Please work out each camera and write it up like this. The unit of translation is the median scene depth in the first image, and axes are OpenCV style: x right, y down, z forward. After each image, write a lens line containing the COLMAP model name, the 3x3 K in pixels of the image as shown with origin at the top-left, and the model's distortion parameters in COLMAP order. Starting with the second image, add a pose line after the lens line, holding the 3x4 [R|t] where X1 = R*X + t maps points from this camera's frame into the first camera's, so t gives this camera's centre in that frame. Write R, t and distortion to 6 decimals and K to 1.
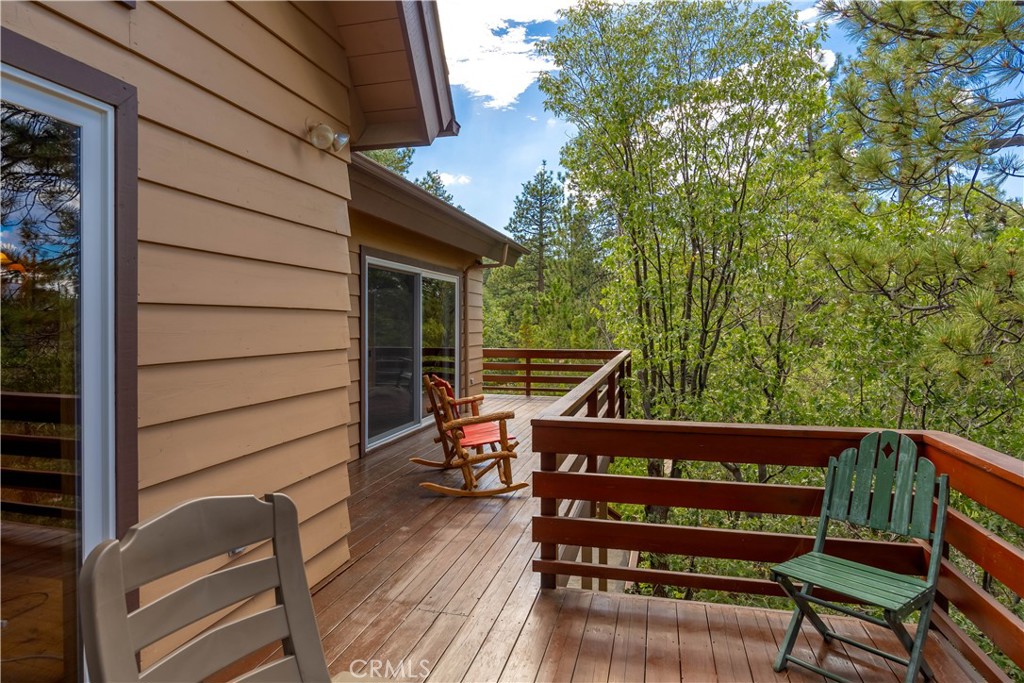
lens RADIAL K [[612.8, 0, 513.0], [0, 612.8, 334.7], [0, 0, 1]] dist [-0.004852, -0.000410]
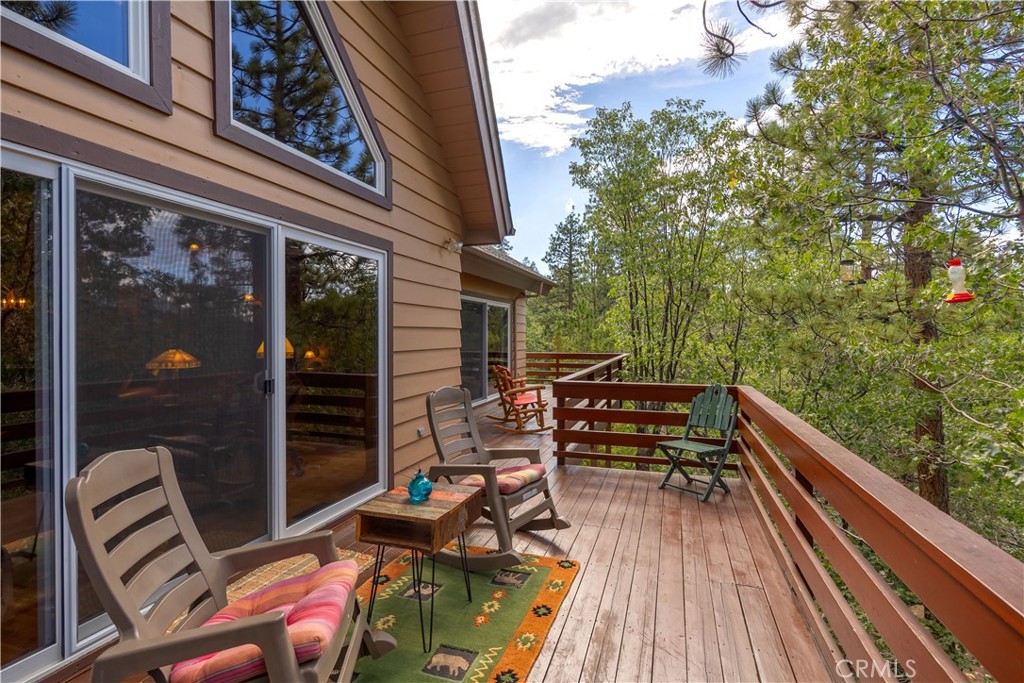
lens RADIAL K [[504.5, 0, 516.9], [0, 504.5, 339.8], [0, 0, 1]] dist [-0.001270, -0.000020]
pose [[0.997968, -0.001213, -0.063711, 0.006734], [0.000635, 0.999959, -0.009083, 0.004974], [0.063719, 0.009024, 0.997927, -0.239969]]
